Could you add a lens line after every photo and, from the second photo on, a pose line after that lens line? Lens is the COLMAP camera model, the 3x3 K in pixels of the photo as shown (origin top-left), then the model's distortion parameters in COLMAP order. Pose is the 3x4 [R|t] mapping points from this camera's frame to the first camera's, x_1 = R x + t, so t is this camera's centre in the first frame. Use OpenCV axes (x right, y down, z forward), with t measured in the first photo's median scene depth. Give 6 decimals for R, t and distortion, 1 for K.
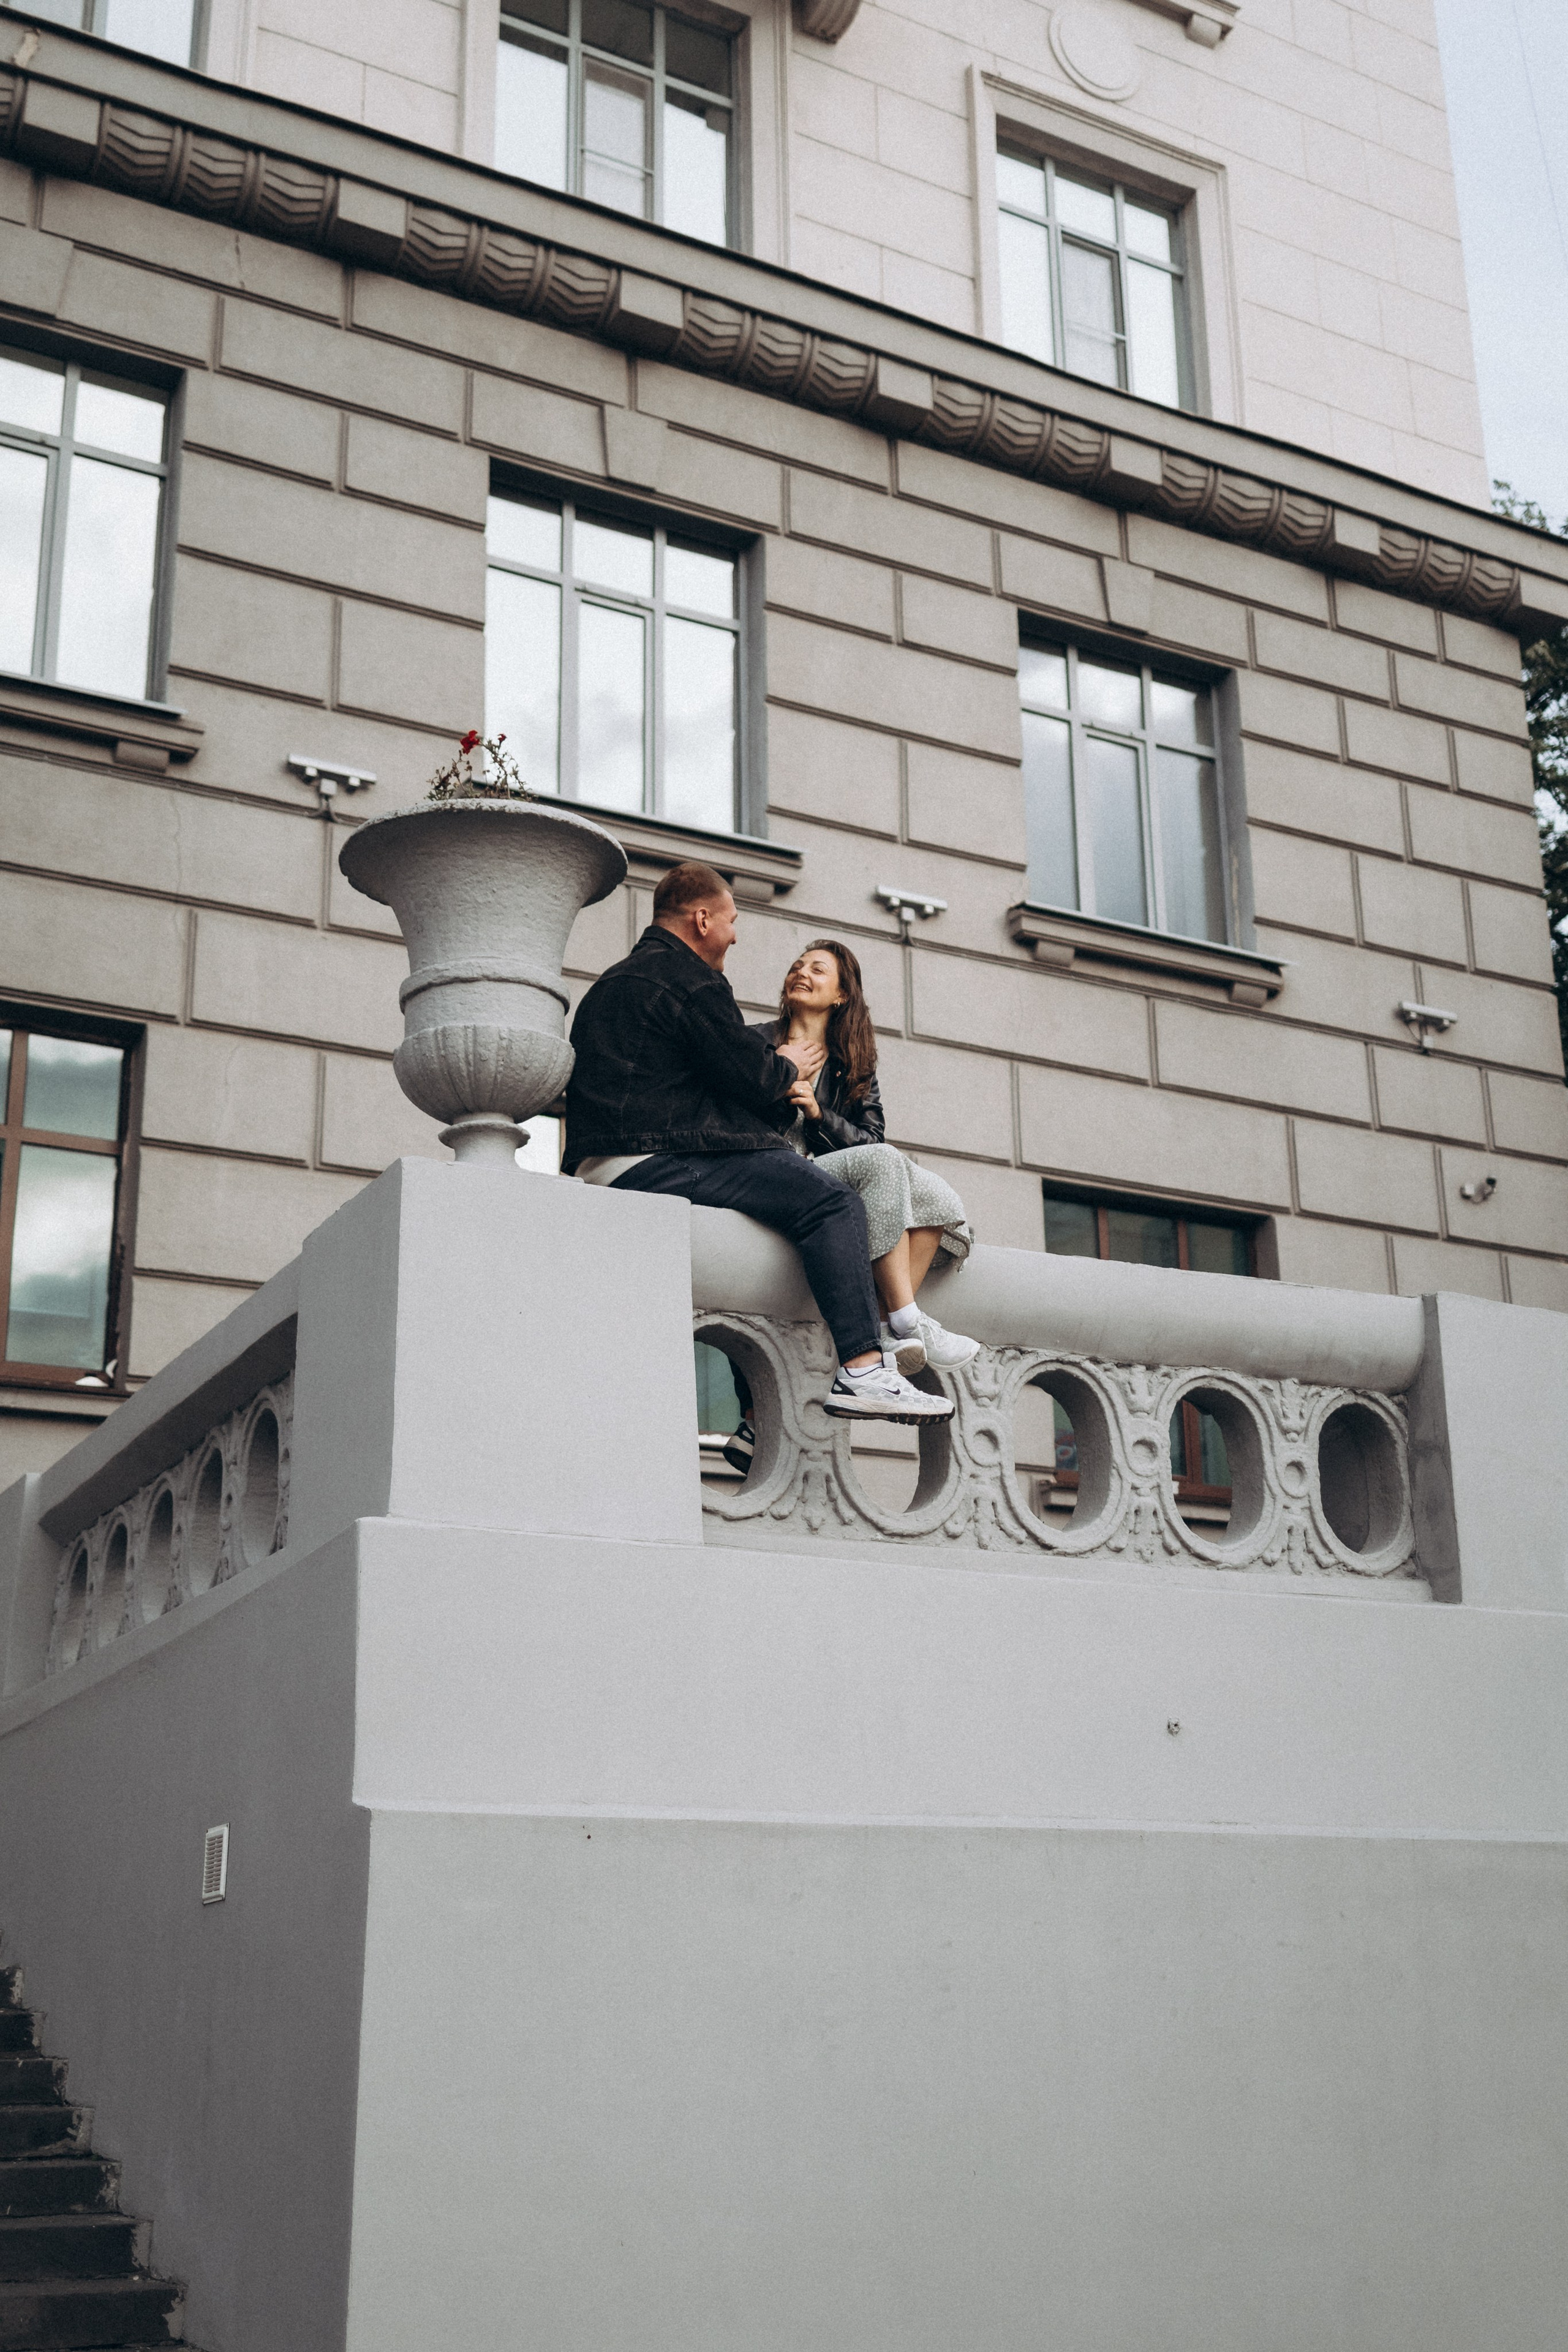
lens RADIAL K [[2596.8, 0, 786.2], [0, 2596.8, 1235.7], [0, 0, 1]] dist [-0.002618, -0.036474]
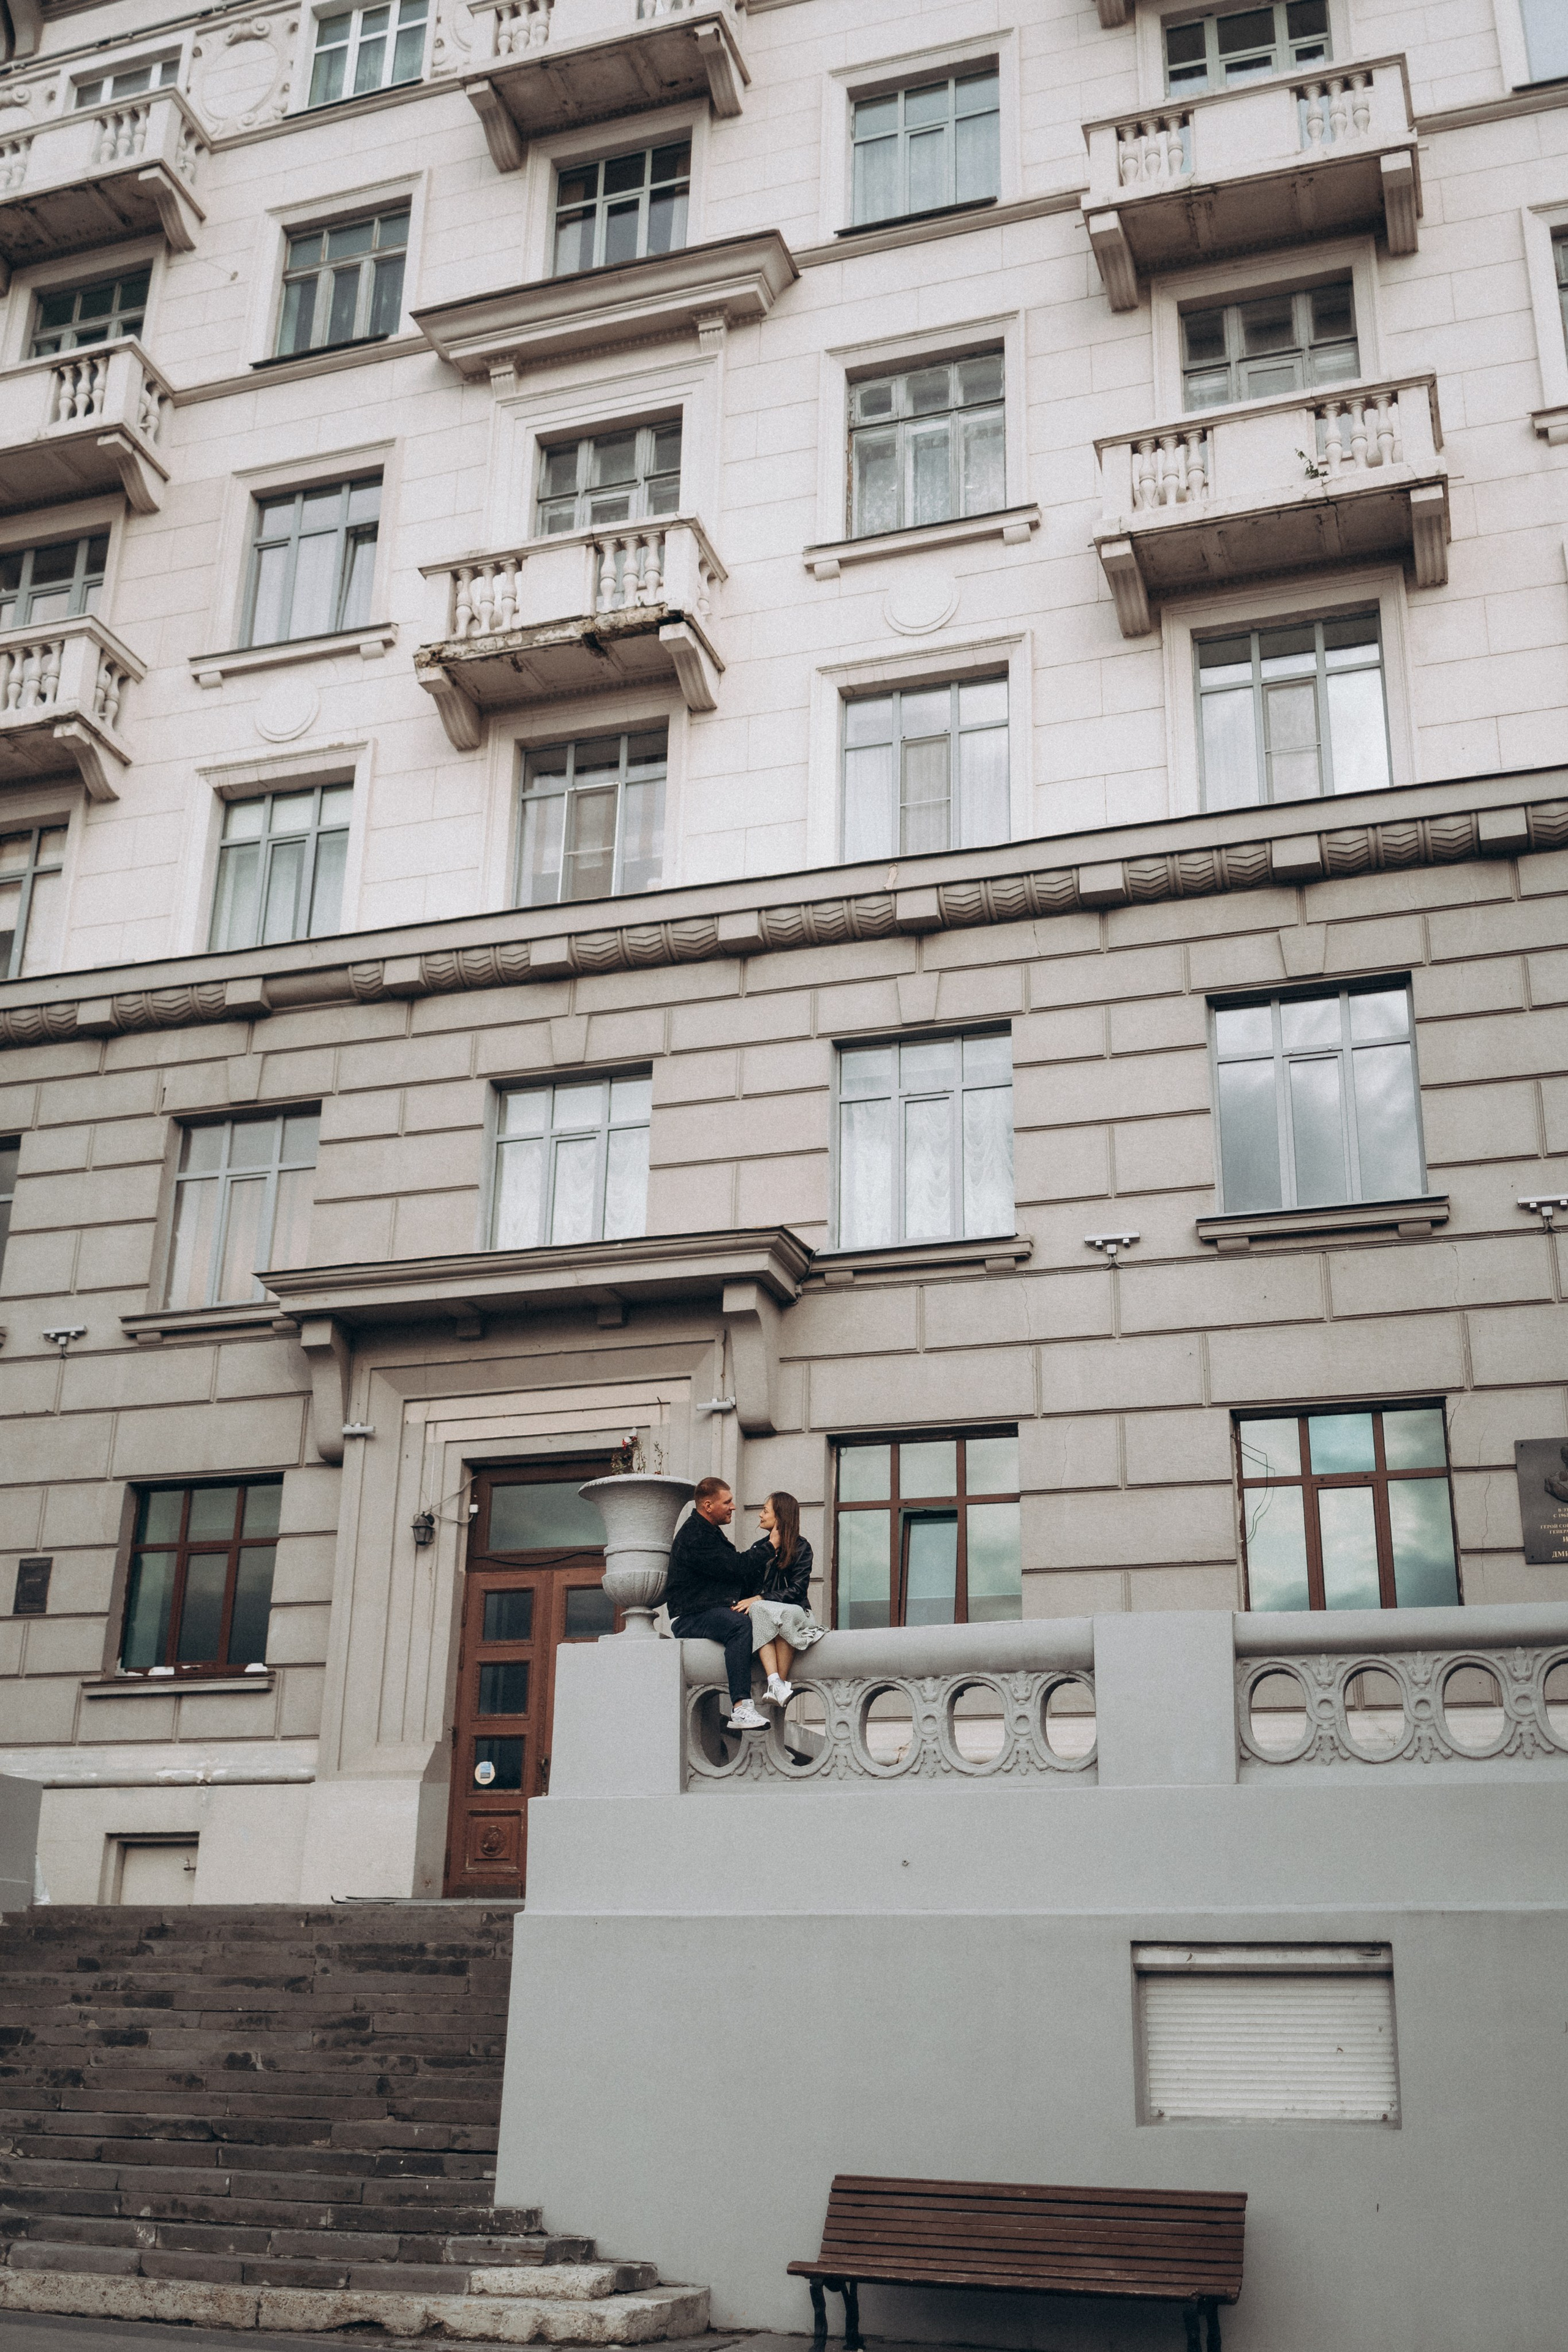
lens RADIAL K [[2257.0, 0, 784.0], [0, 2257.0, 1176.0], [0, 0, 1]] dist [0.006272, -0.106006]
pose [[0.683270, -0.237518, -0.690454, 0.697607], [0.187081, 0.970995, -0.148891, -0.045112], [0.705792, -0.027437, 0.707888, -0.160075]]
